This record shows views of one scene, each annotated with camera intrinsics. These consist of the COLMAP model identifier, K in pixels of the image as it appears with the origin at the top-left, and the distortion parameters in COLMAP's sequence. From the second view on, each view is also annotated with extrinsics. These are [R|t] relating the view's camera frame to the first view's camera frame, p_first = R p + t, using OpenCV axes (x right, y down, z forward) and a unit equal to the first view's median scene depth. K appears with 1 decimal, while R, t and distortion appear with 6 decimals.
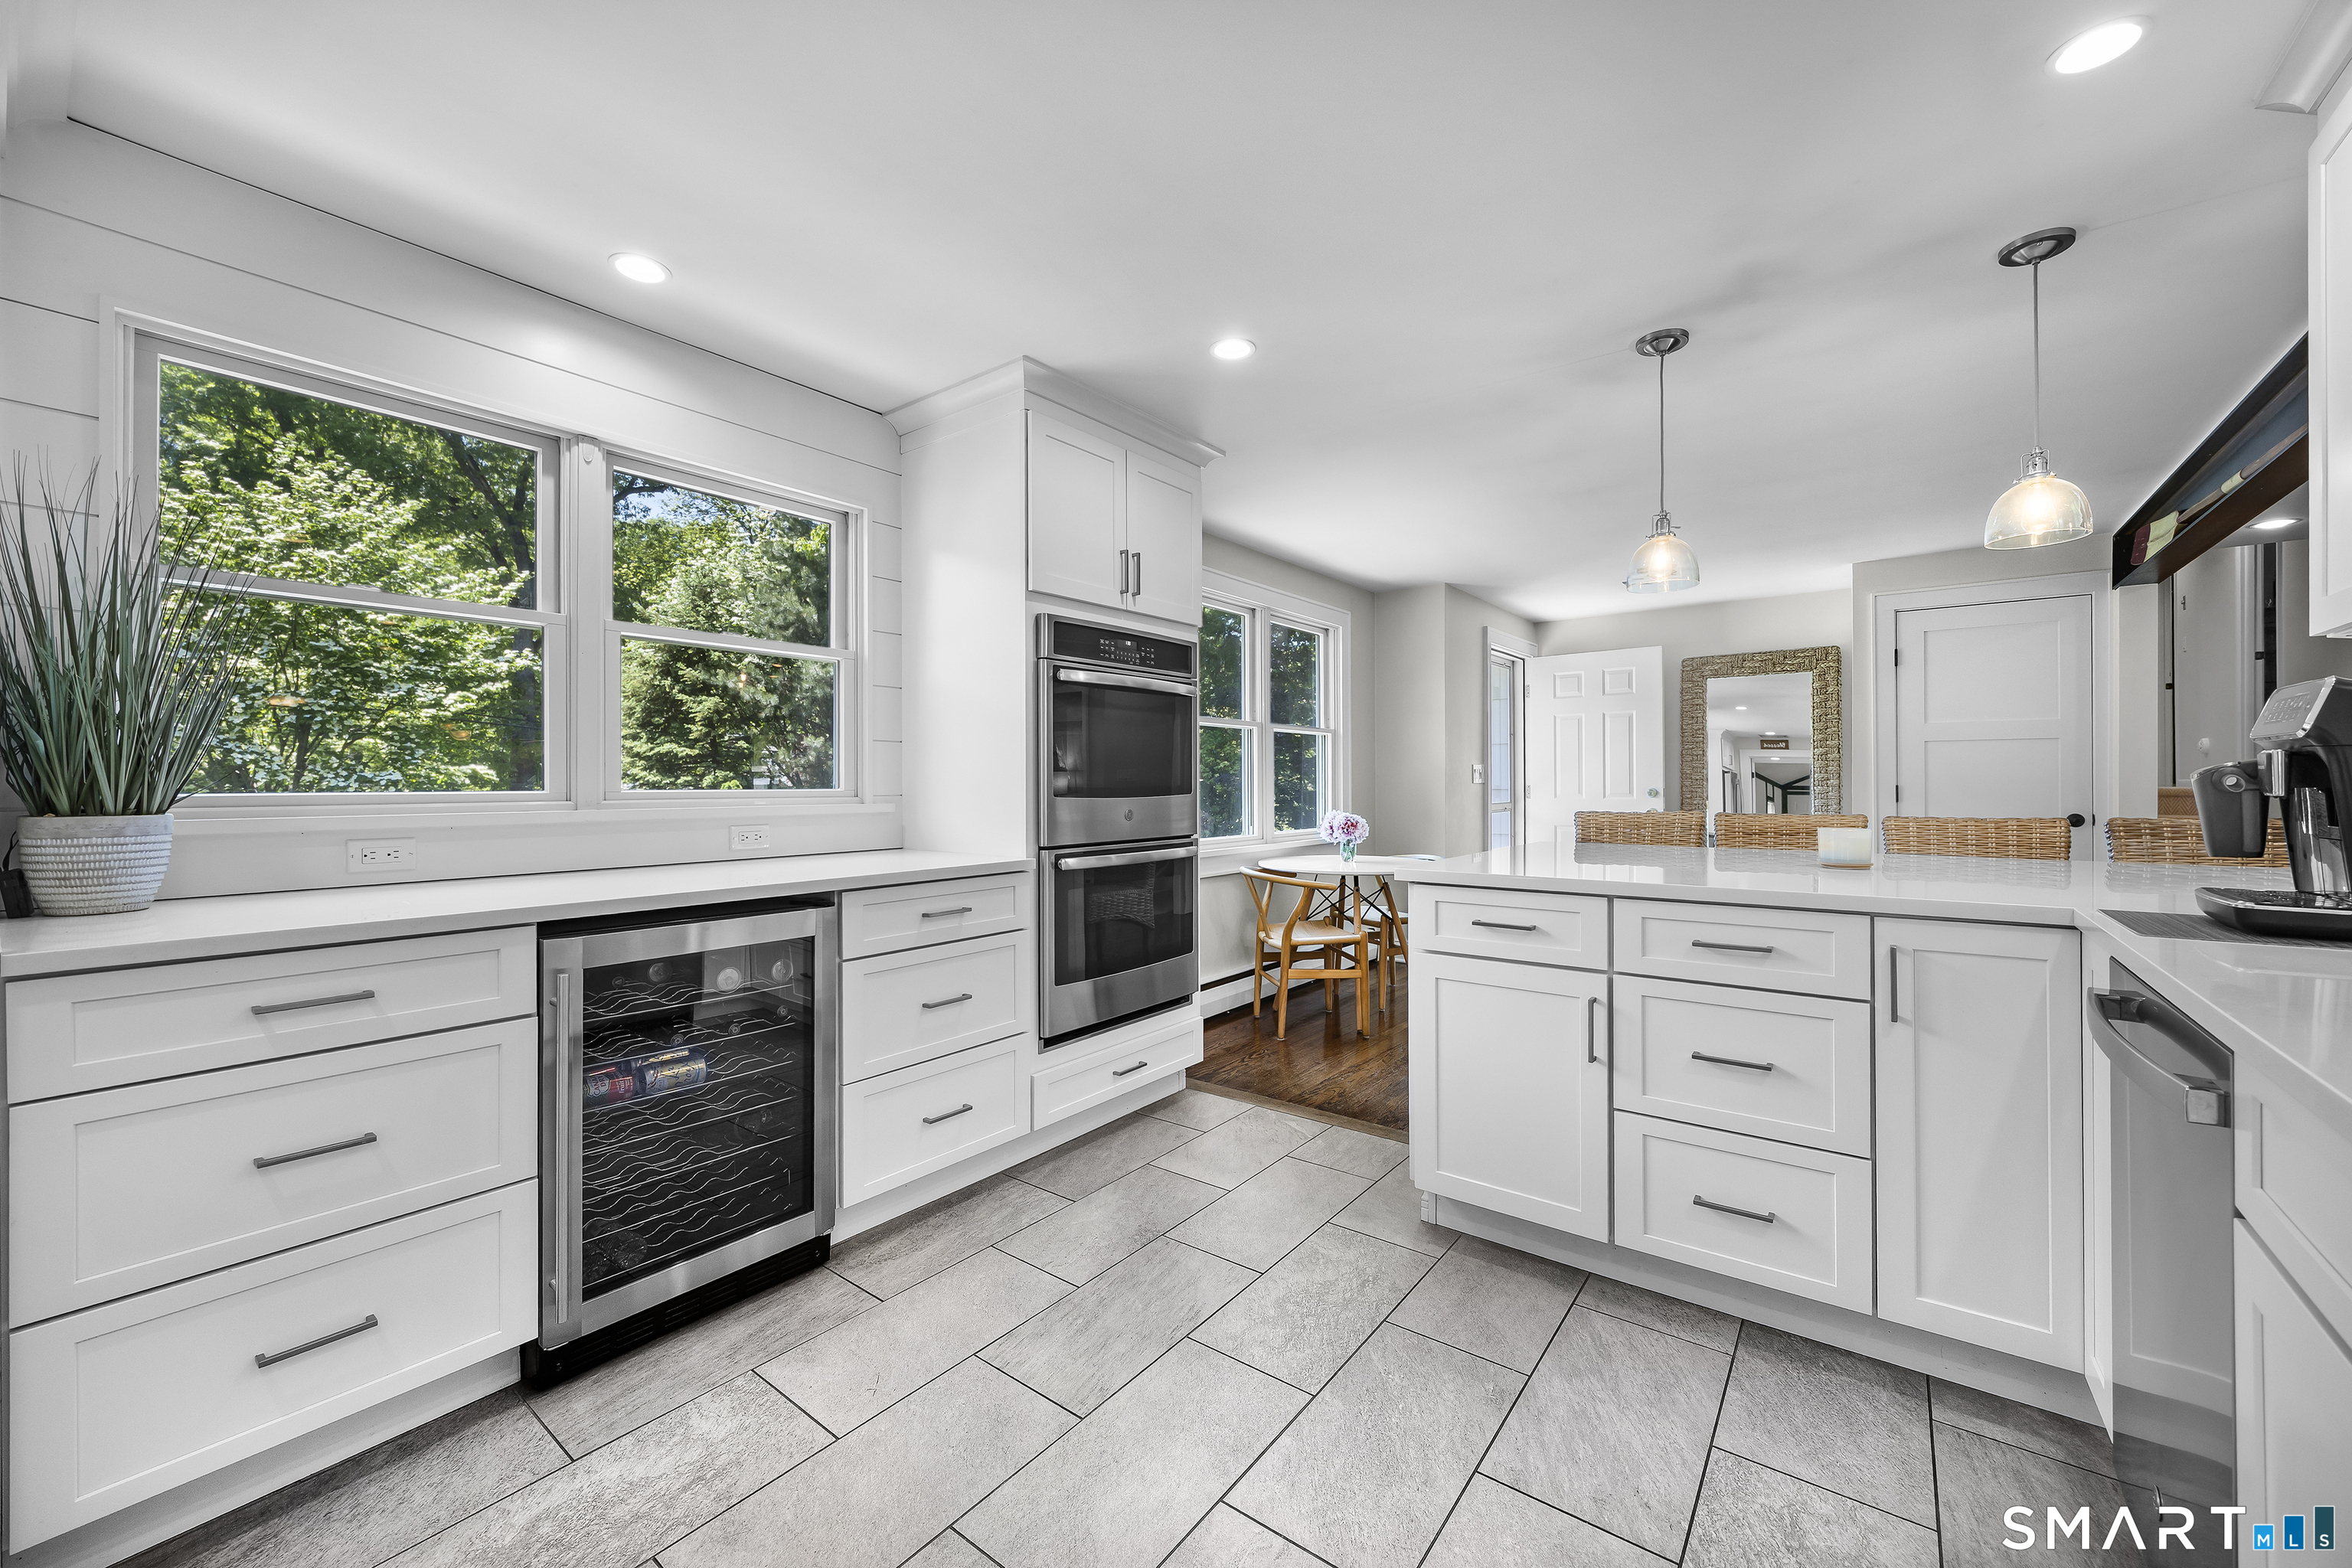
lens RADIAL K [[901.5, 0, 1193.1], [0, 901.5, 780.6], [0, 0, 1]] dist [0.005437, -0.001211]
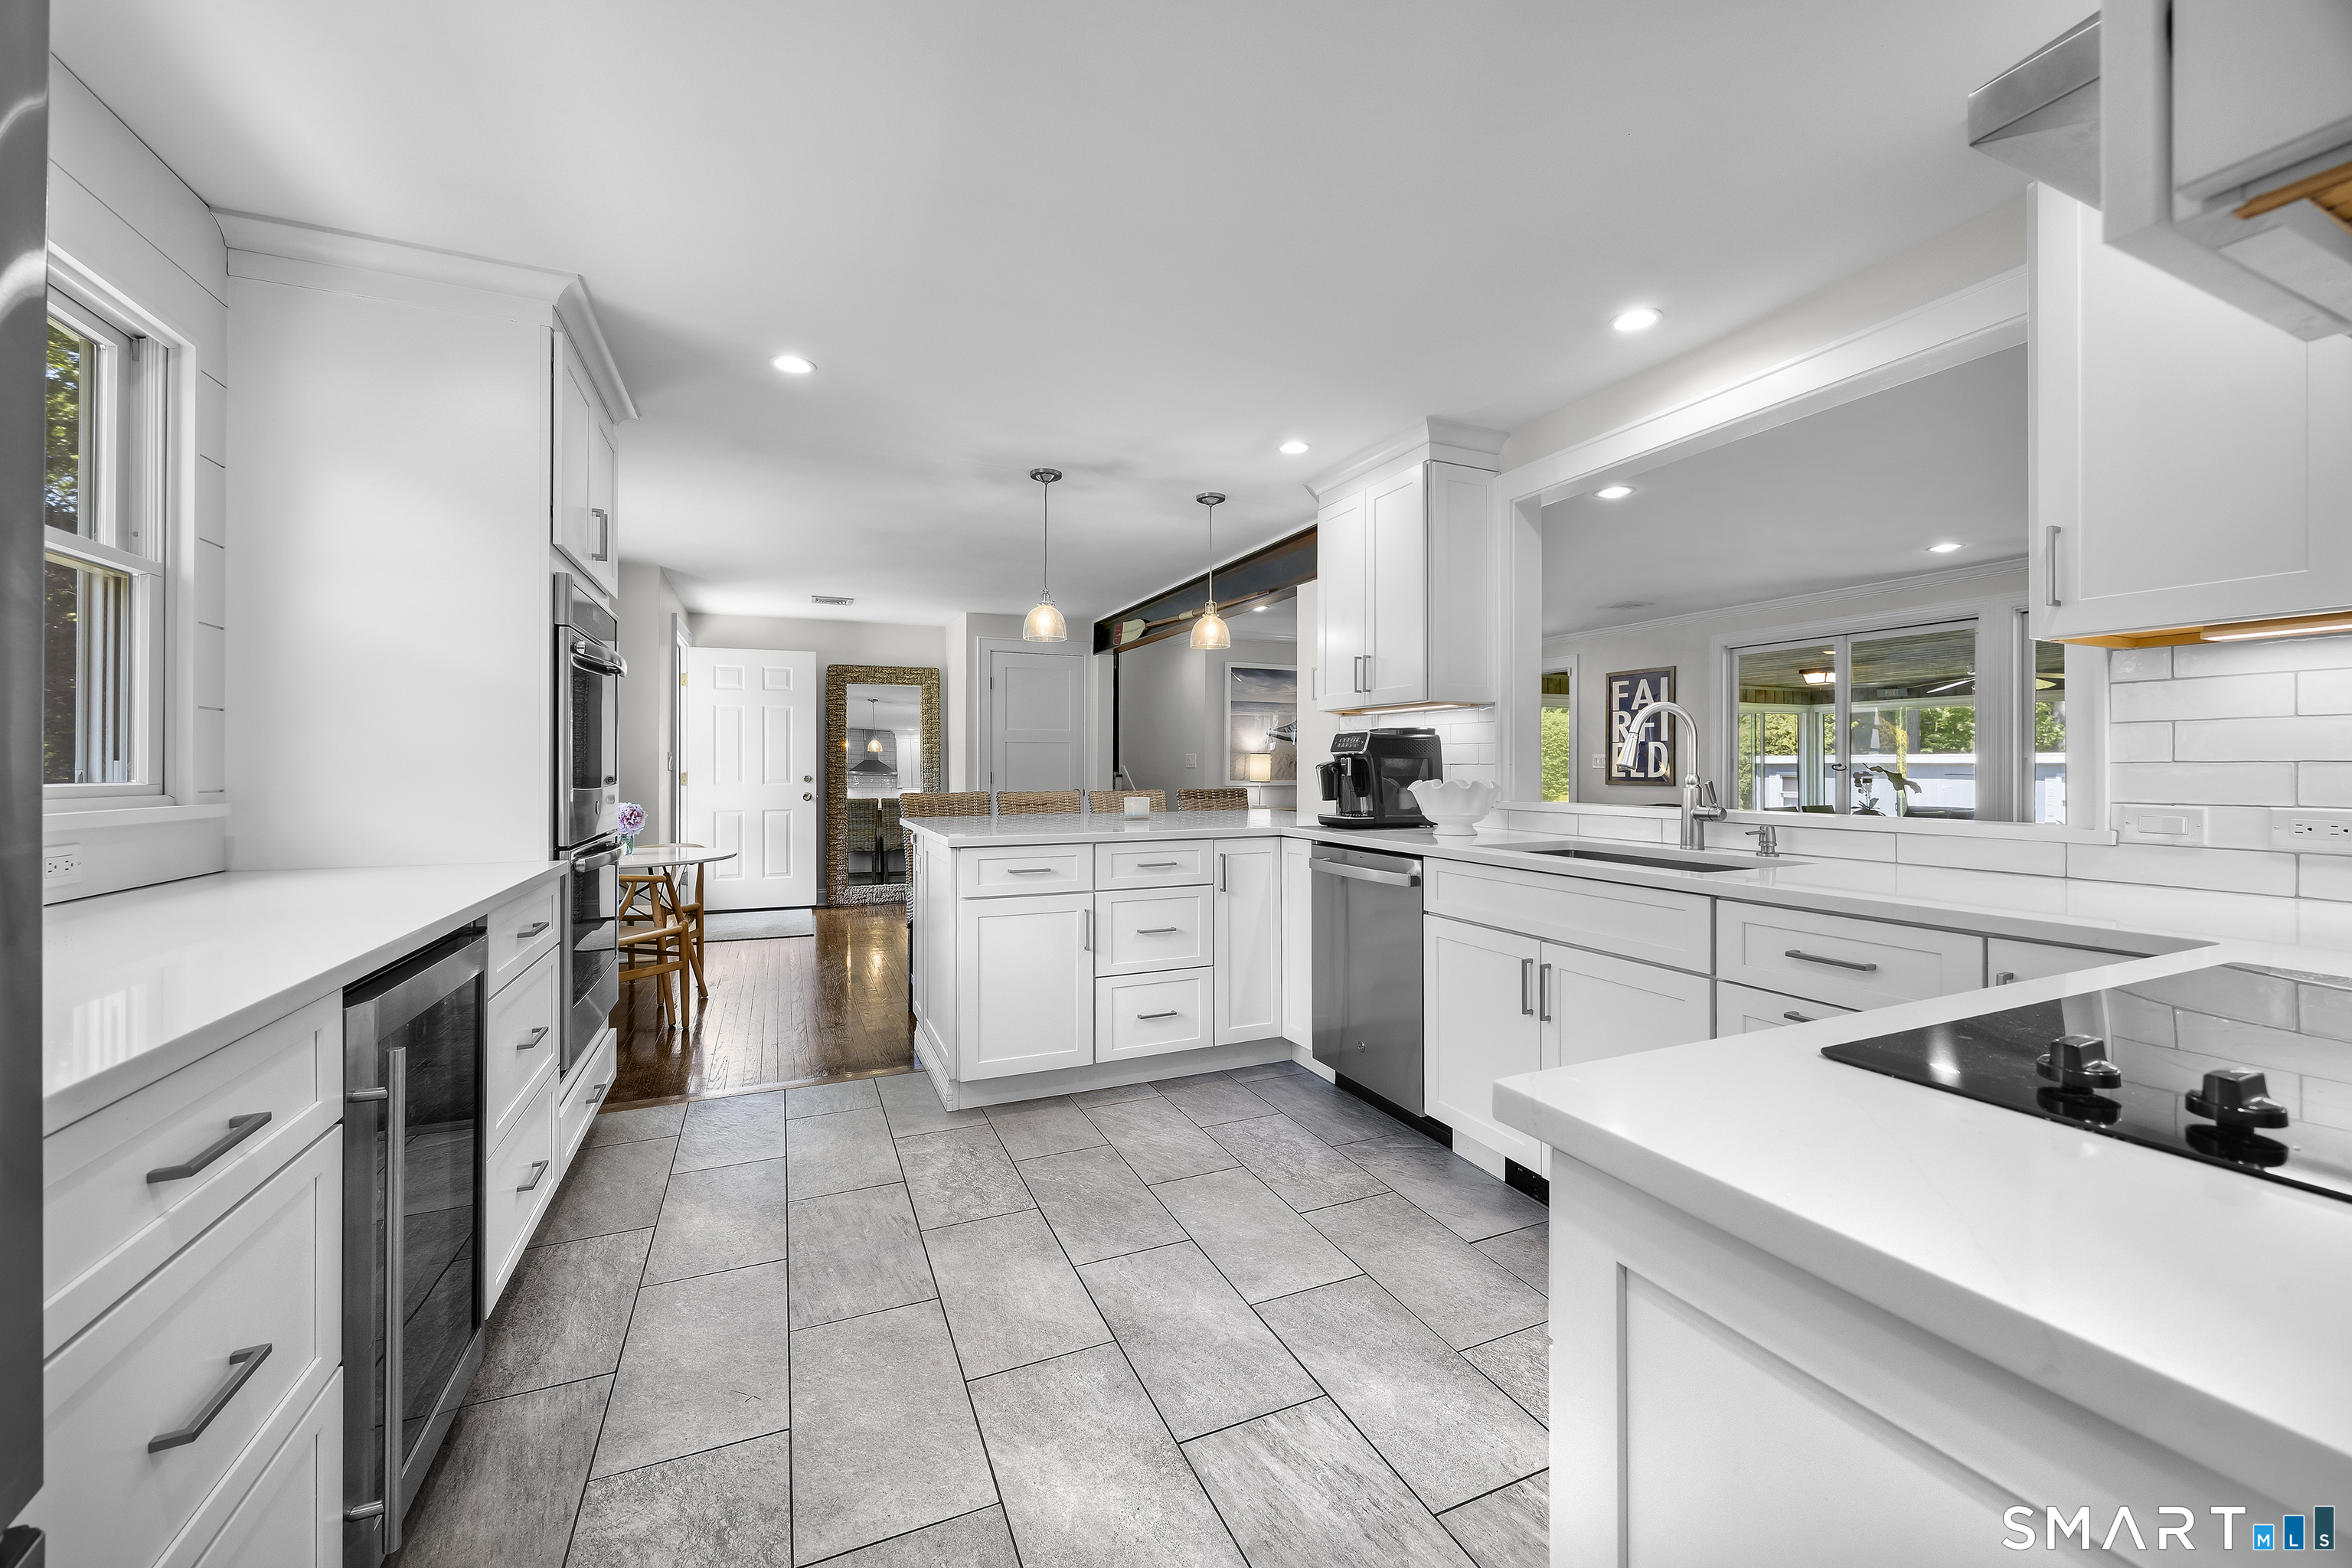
lens RADIAL K [[901.5, 0, 1153.4], [0, 901.5, 770.9], [0, 0, 1]] dist [0.005437, -0.001211]
pose [[0.502756, -0.002434, 0.864425, -0.622749], [-0.001802, 0.999991, 0.003863, -0.002975], [-0.864427, -0.003500, 0.502747, 0.089846]]
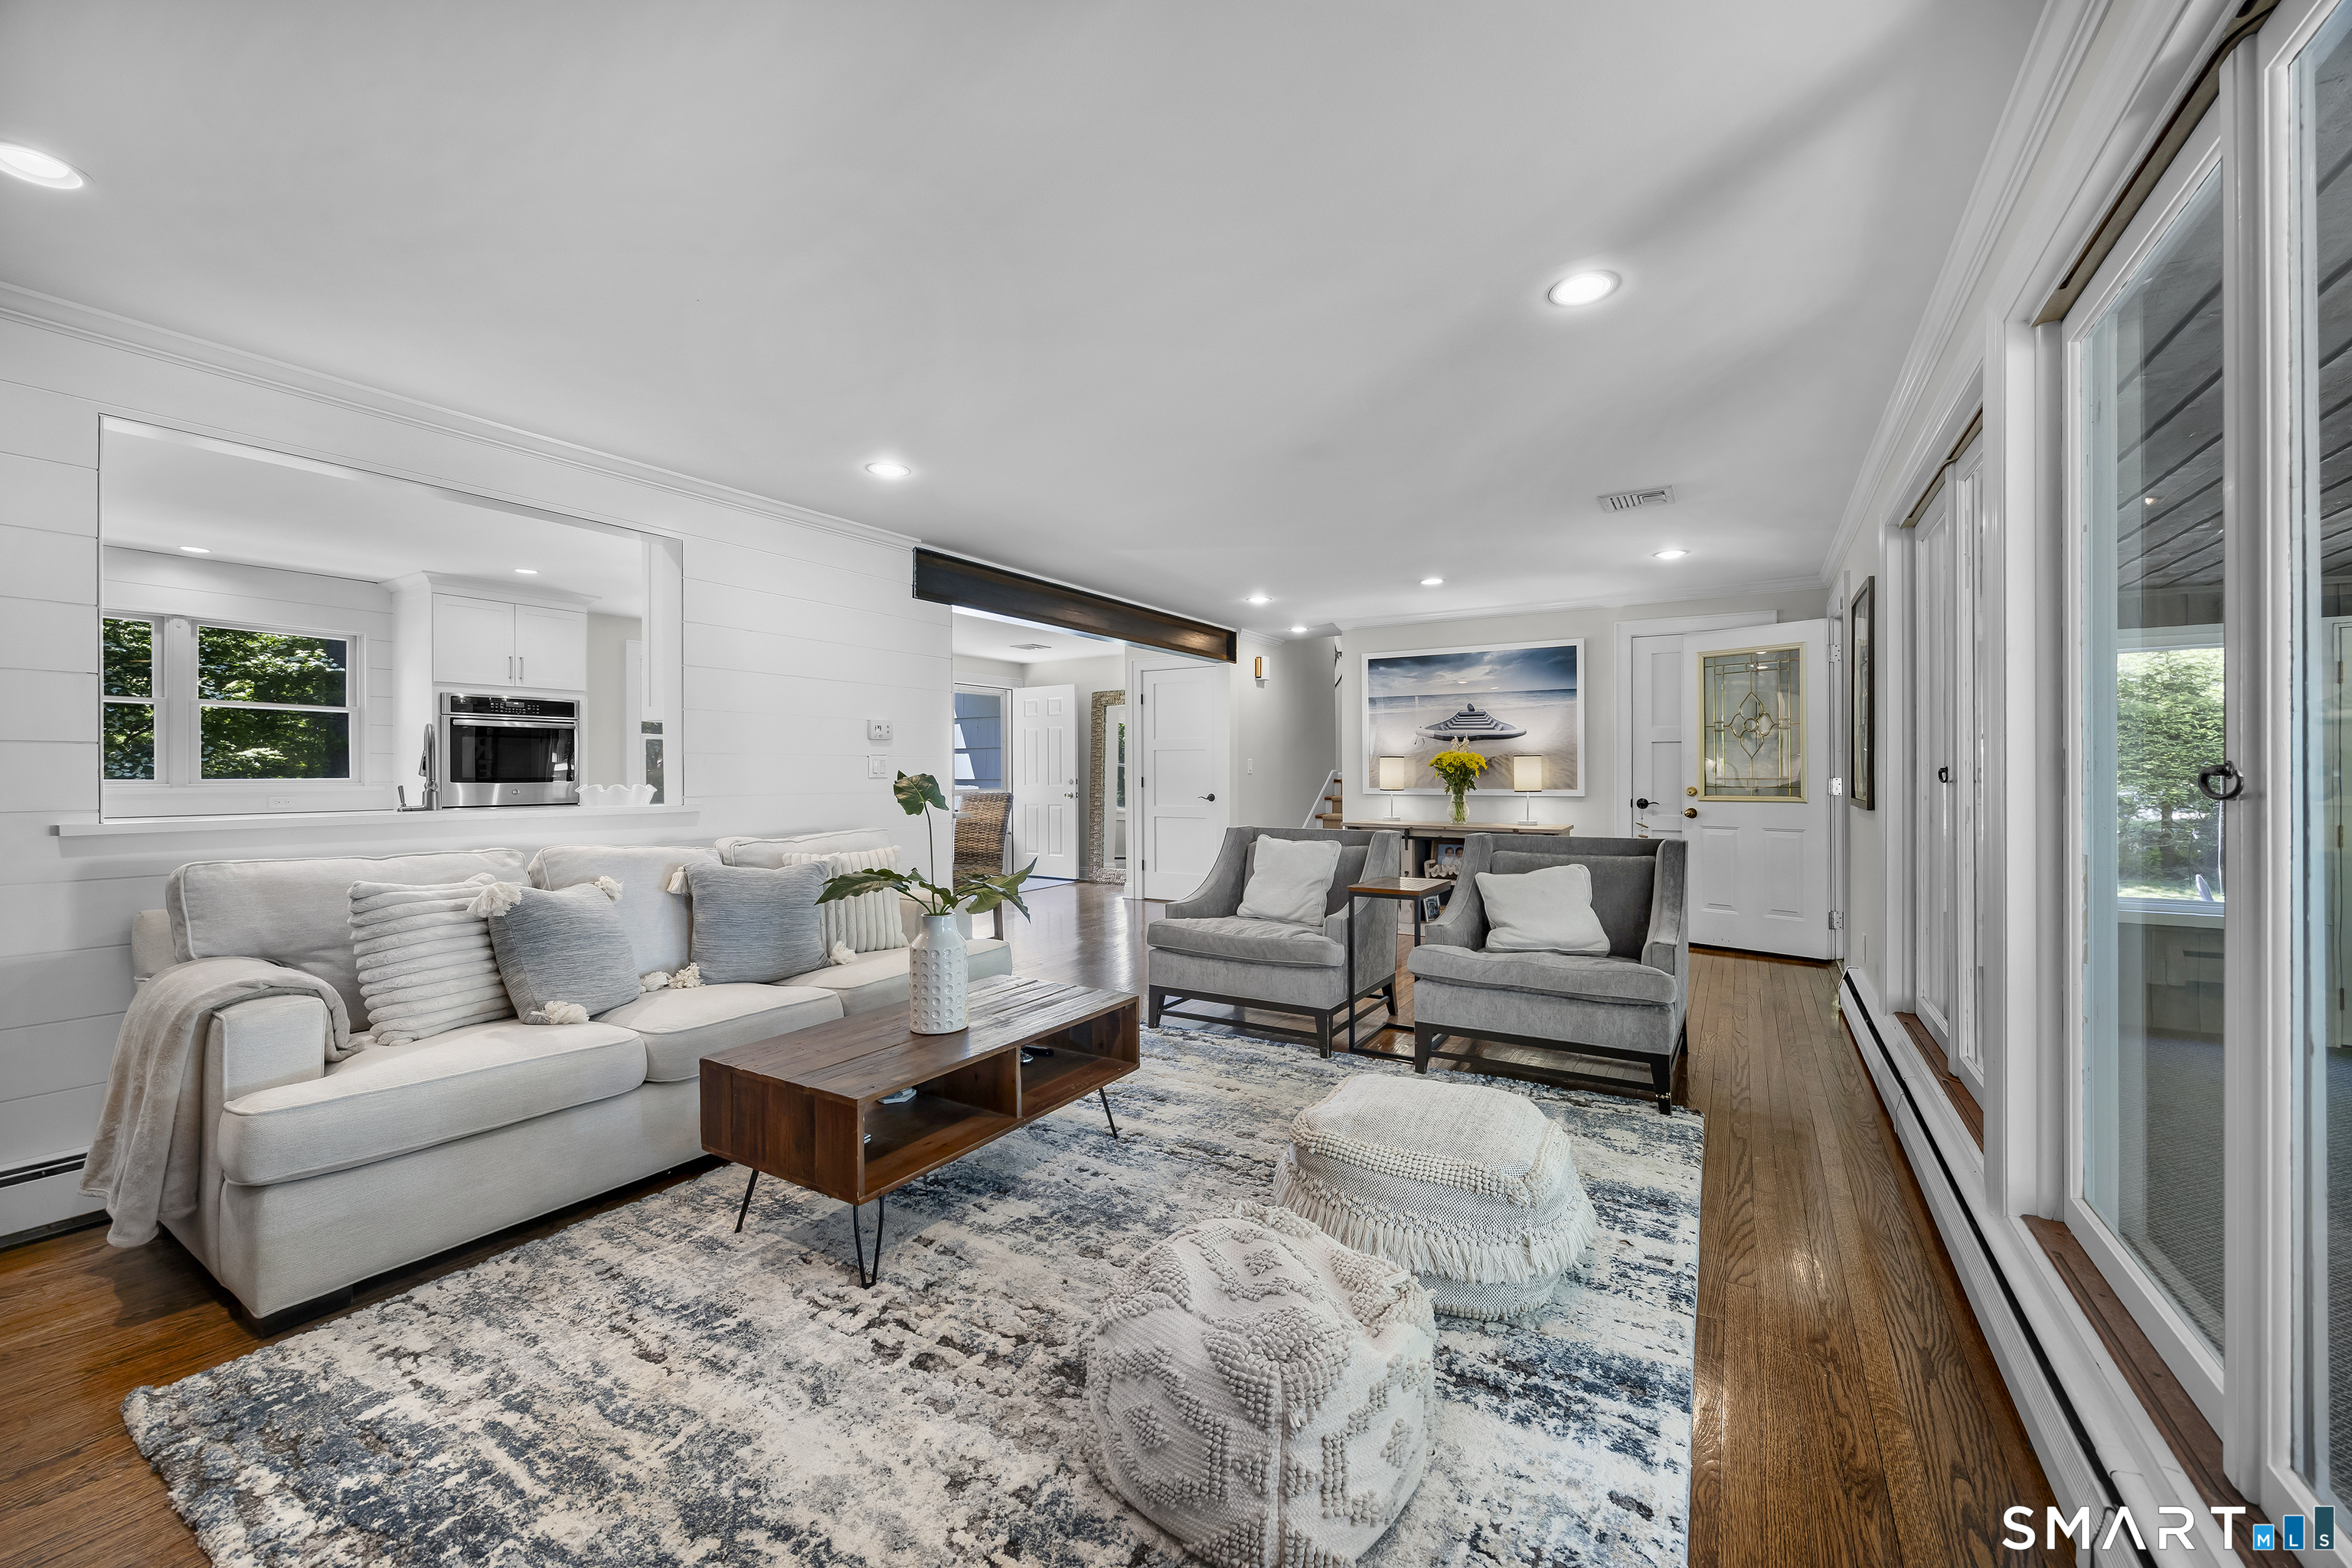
lens RADIAL K [[901.5, 0, 1196.5], [0, 901.5, 779.6], [0, 0, 1]] dist [0.005437, -0.001211]
pose [[0.995061, -0.000065, 0.099266, 1.334877], [-0.000899, 0.999953, 0.009668, -0.009805], [-0.099262, -0.009710, 0.995014, -1.216939]]
